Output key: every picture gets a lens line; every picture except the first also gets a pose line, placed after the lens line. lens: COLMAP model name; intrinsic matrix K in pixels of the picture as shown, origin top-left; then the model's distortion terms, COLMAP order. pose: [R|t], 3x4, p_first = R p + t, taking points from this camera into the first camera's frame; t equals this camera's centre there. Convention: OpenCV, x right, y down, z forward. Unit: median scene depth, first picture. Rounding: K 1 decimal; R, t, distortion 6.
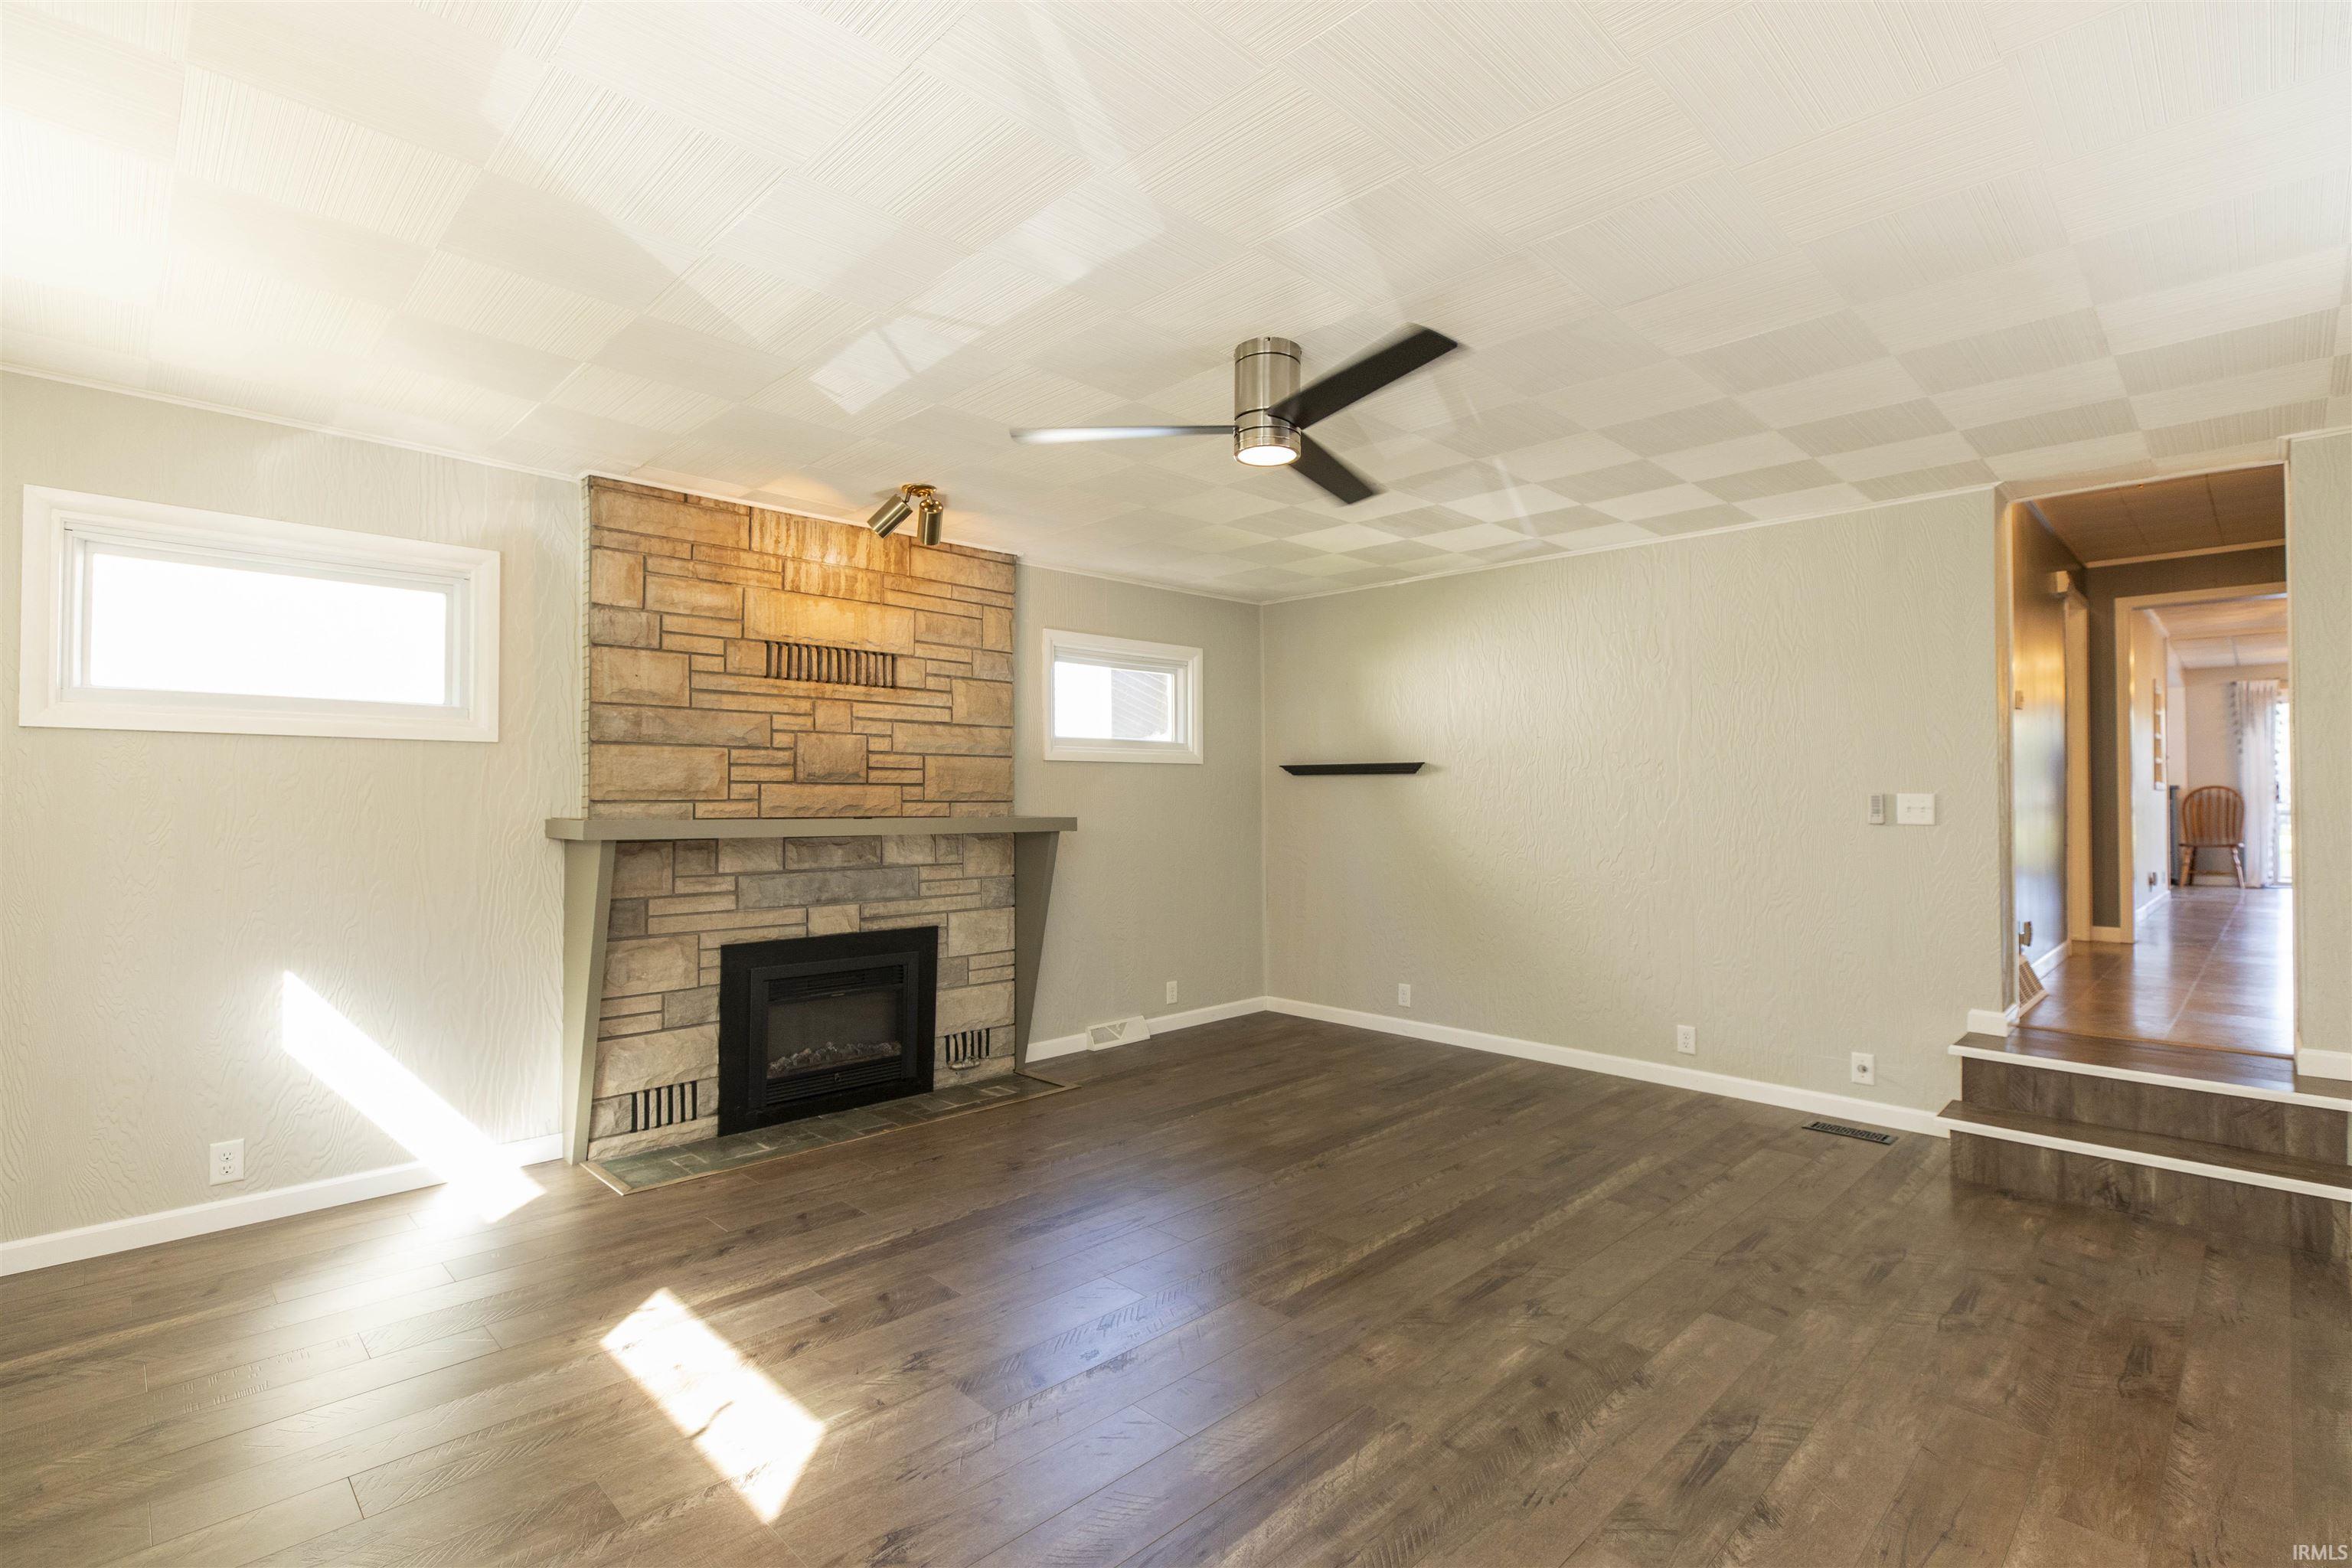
lens RADIAL K [[1063.0, 0, 1176.0], [0, 1063.0, 784.0], [0, 0, 1]] dist [0.004835, -0.000334]
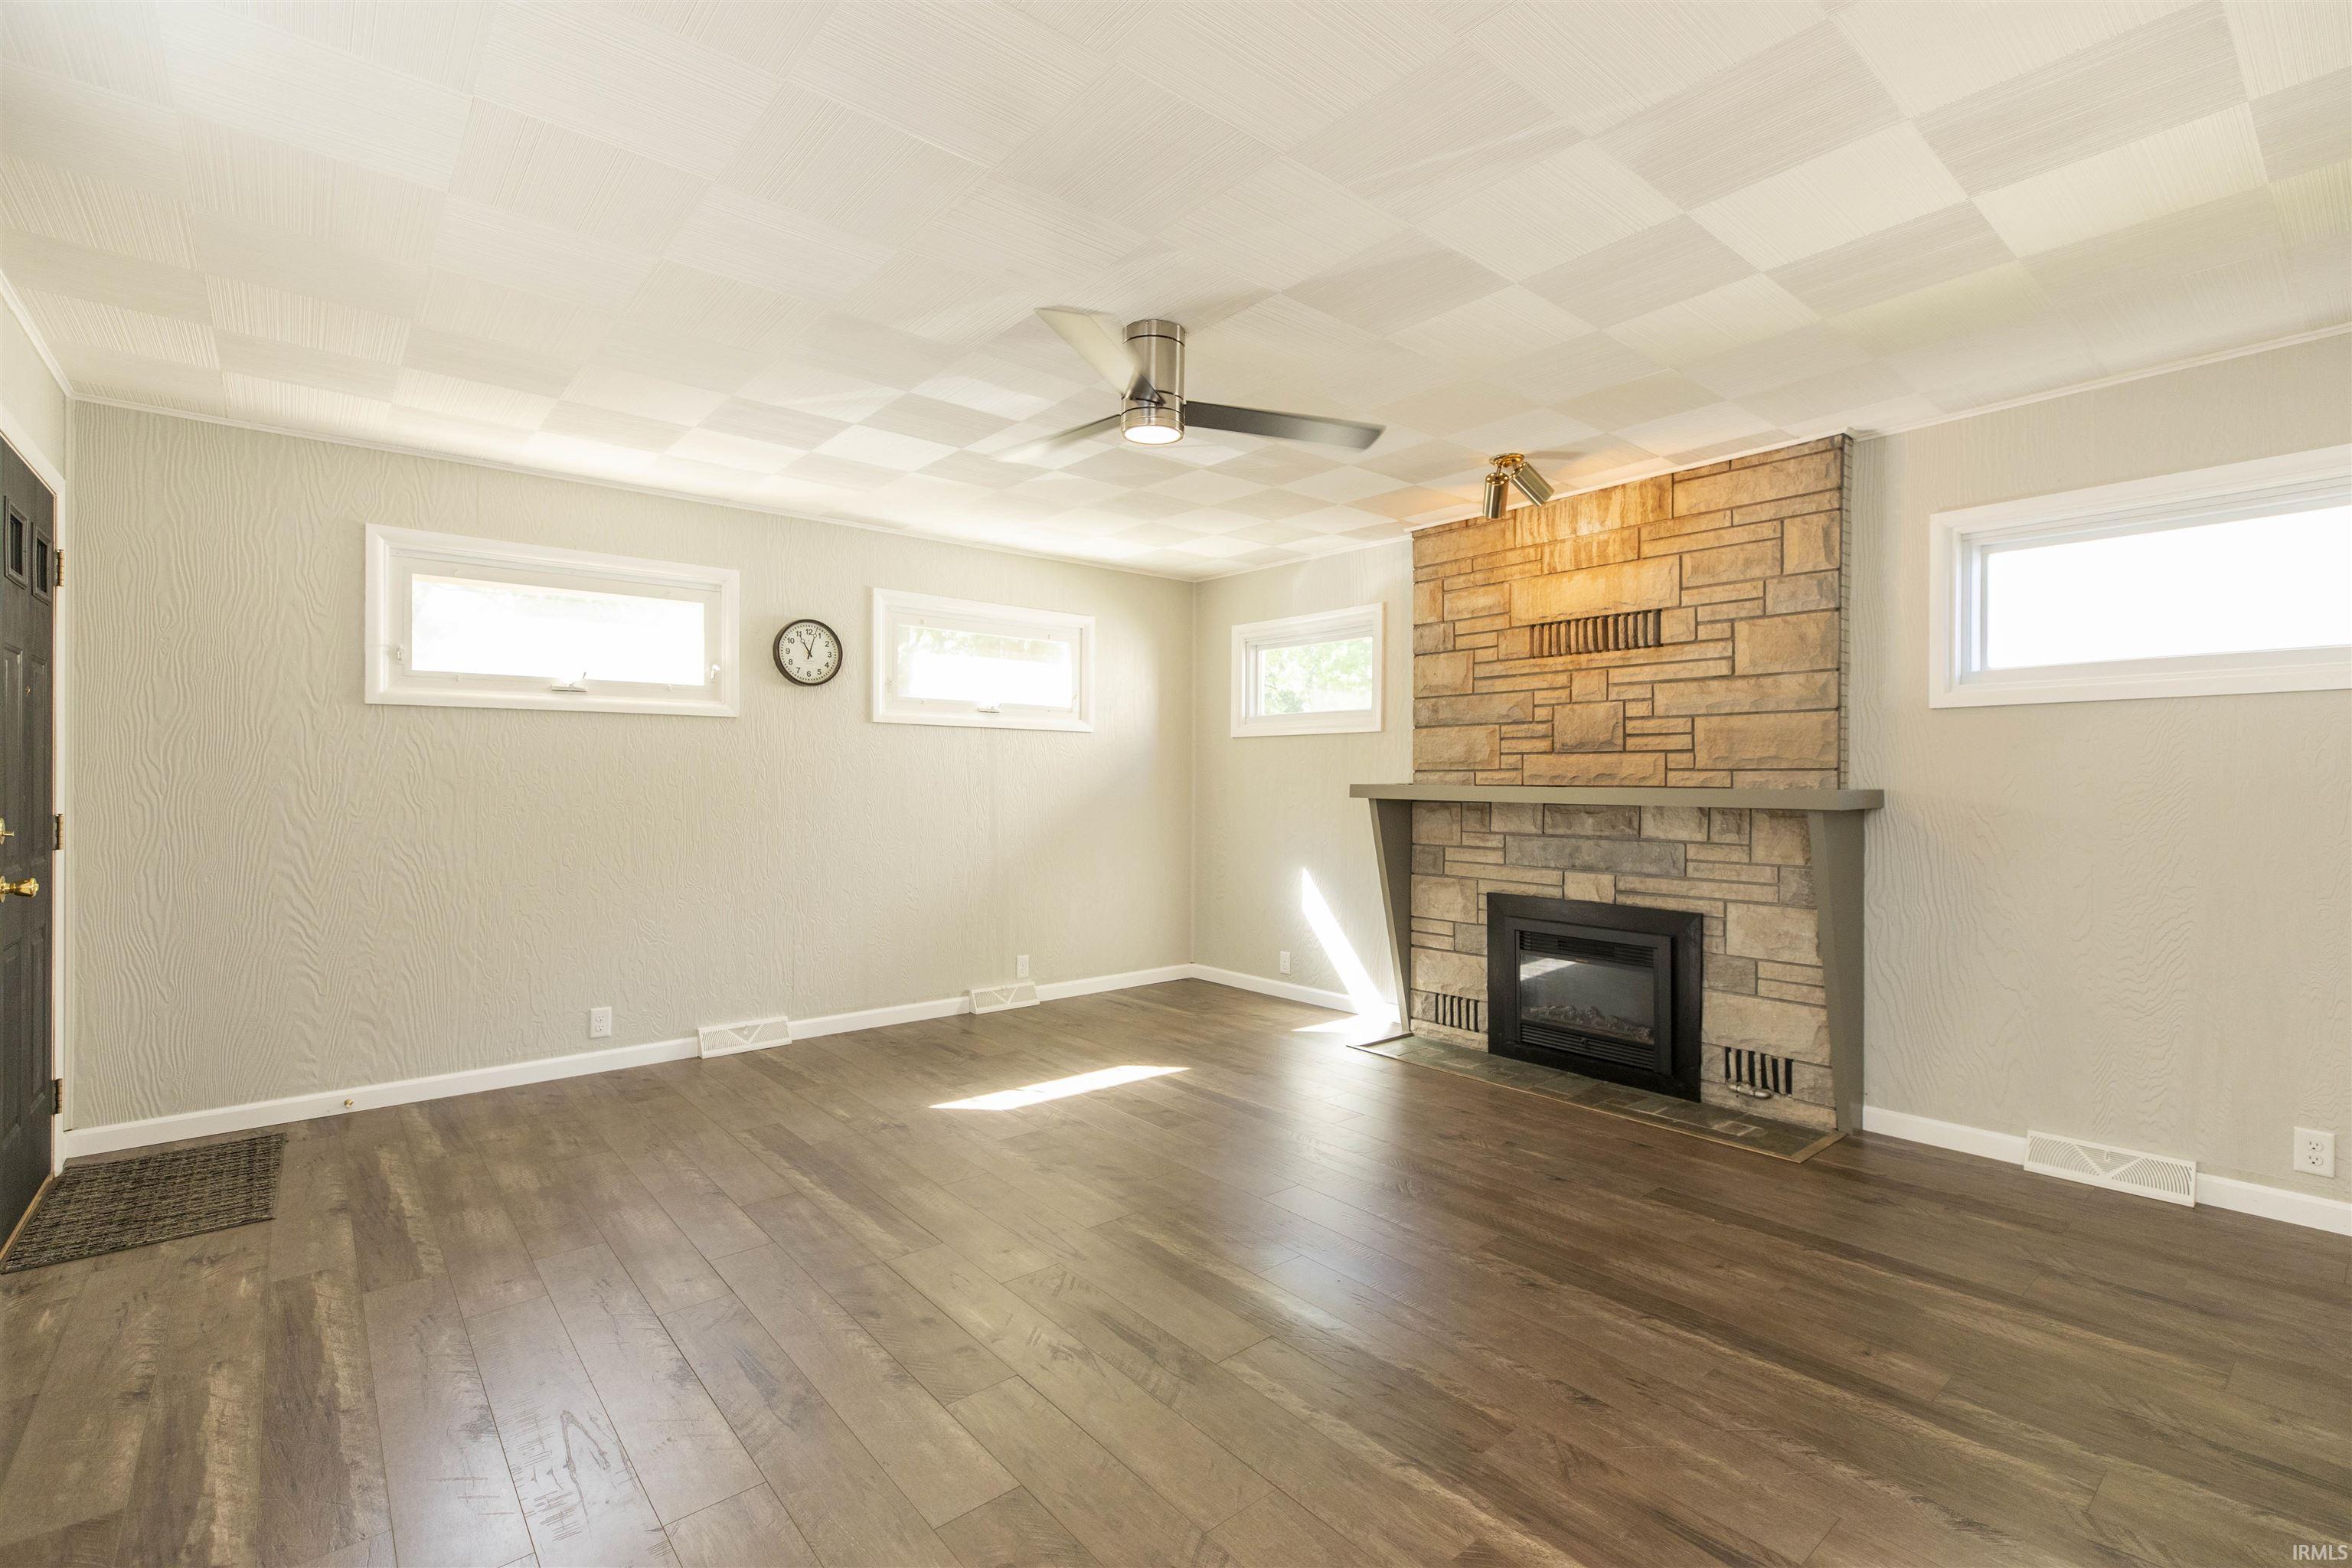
lens RADIAL K [[1046.7, 0, 1192.4], [0, 1046.7, 783.0], [0, 0, 1]] dist [0.000436, -0.000265]
pose [[-0.059859, 0.005534, -0.998192, 0.695150], [0.015243, 0.999873, 0.004629, 0.018321], [0.998090, -0.014939, -0.059935, 0.686269]]
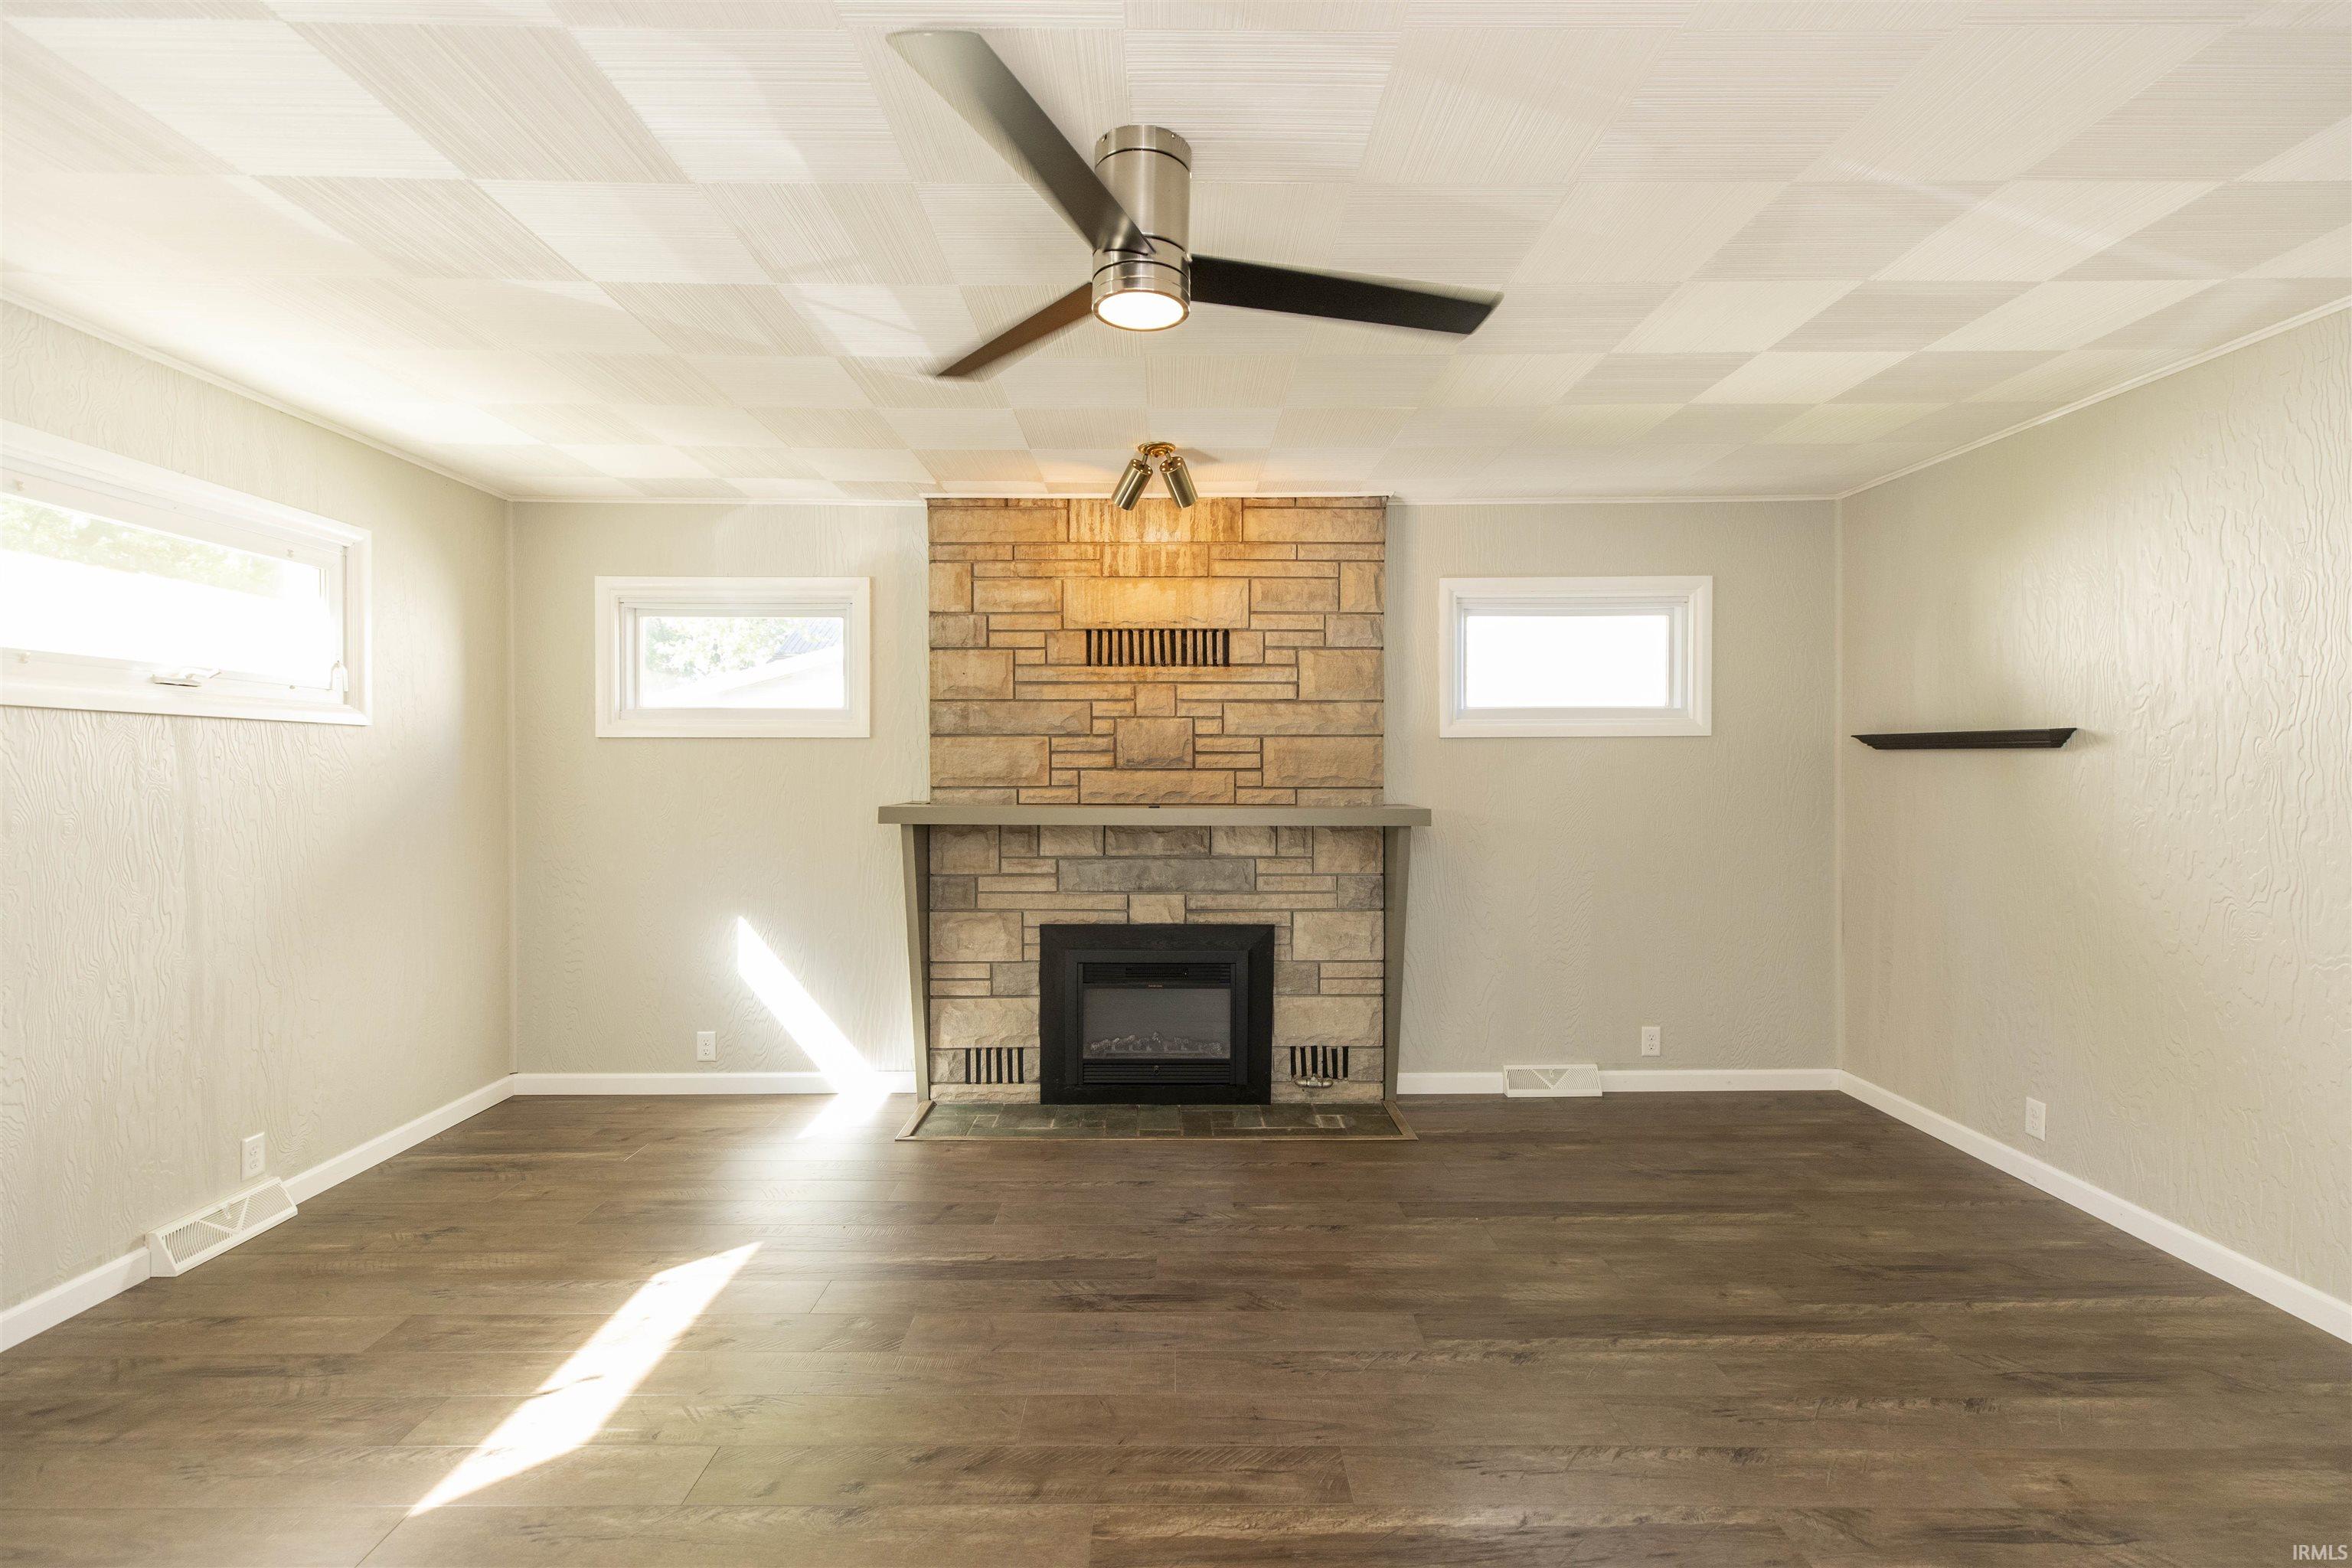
lens RADIAL K [[1040.5, 0, 1190.2], [0, 1040.5, 782.9], [0, 0, 1]] dist [0.003356, -0.000250]
pose [[0.724194, 0.013335, -0.689467, 0.358468], [0.010735, 0.999474, 0.030607, -0.016861], [0.689512, -0.029567, 0.723670, 0.333725]]
